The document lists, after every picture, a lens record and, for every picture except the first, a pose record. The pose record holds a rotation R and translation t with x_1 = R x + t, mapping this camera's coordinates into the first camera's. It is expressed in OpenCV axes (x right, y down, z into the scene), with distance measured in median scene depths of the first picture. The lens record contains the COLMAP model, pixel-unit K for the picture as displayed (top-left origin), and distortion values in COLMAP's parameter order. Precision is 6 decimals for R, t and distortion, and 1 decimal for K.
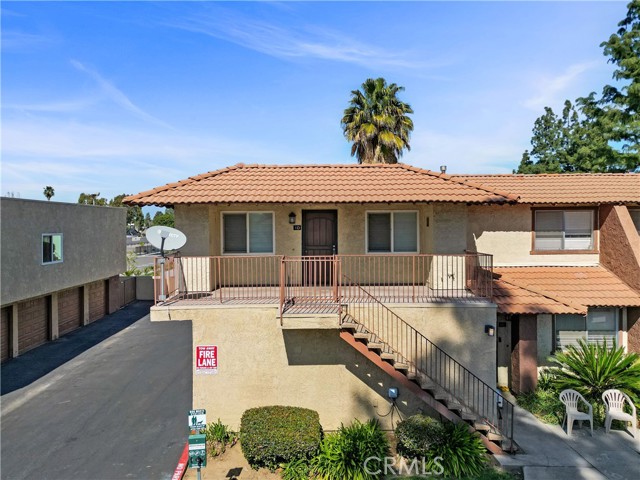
lens RADIAL K [[443.3, 0, 320.0], [0, 443.3, 240.0], [0, 0, 1]] dist [0.087471, -0.088766]
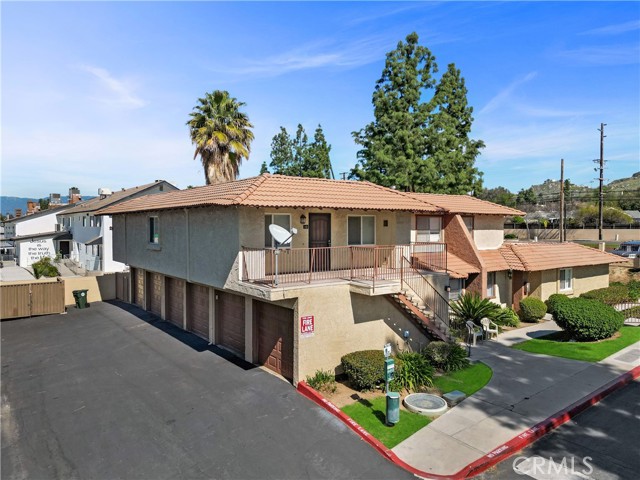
lens RADIAL K [[443.3, 0, 320.0], [0, 443.3, 240.0], [0, 0, 1]] dist [0.087471, -0.088766]
pose [[0.820670, -0.011034, 0.571296, -0.730384], [0.012868, 0.999917, 0.000827, 0.009715], [-0.571257, 0.006673, 0.820744, -0.072519]]
